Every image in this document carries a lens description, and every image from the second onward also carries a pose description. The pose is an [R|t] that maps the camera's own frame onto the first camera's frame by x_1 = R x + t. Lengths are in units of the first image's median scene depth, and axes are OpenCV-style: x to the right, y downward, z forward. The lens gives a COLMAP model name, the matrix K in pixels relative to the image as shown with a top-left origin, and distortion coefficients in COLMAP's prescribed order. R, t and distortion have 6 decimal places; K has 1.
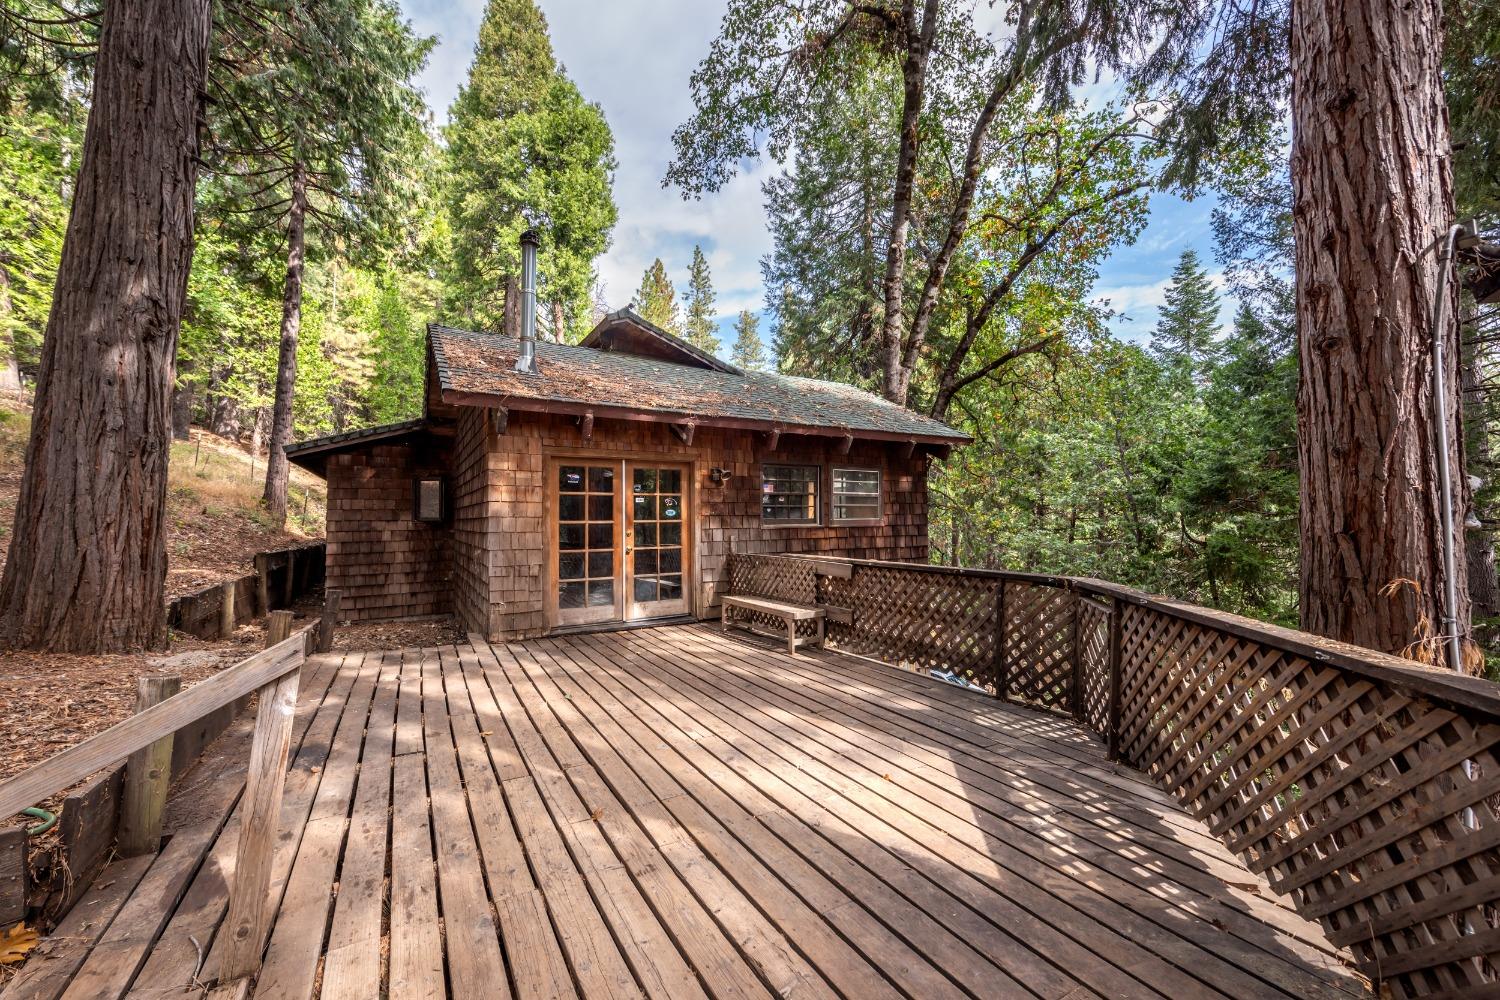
lens RADIAL K [[593.8, 0, 740.3], [0, 593.8, 503.7], [0, 0, 1]] dist [0.008975, -0.002611]
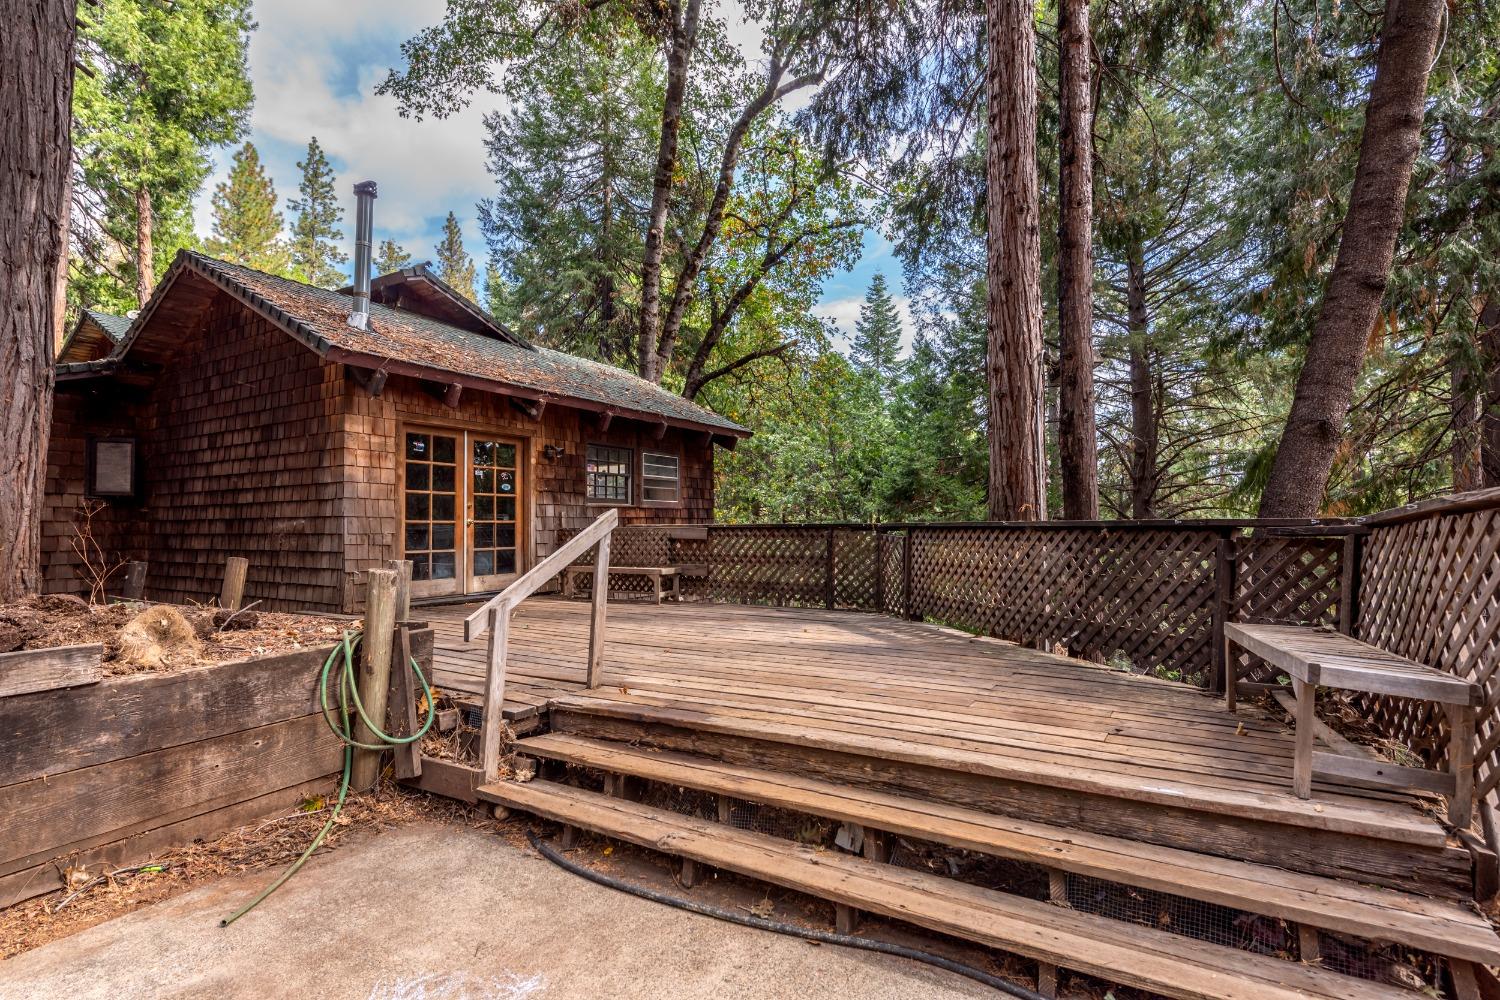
lens RADIAL K [[764.3, 0, 750.8], [0, 764.3, 506.0], [0, 0, 1]] dist [0.005247, -0.004148]
pose [[0.874087, 0.017548, 0.485453, -0.203118], [-0.013161, 0.999836, -0.012444, 0.030804], [-0.485592, 0.004488, 0.874174, -0.172000]]
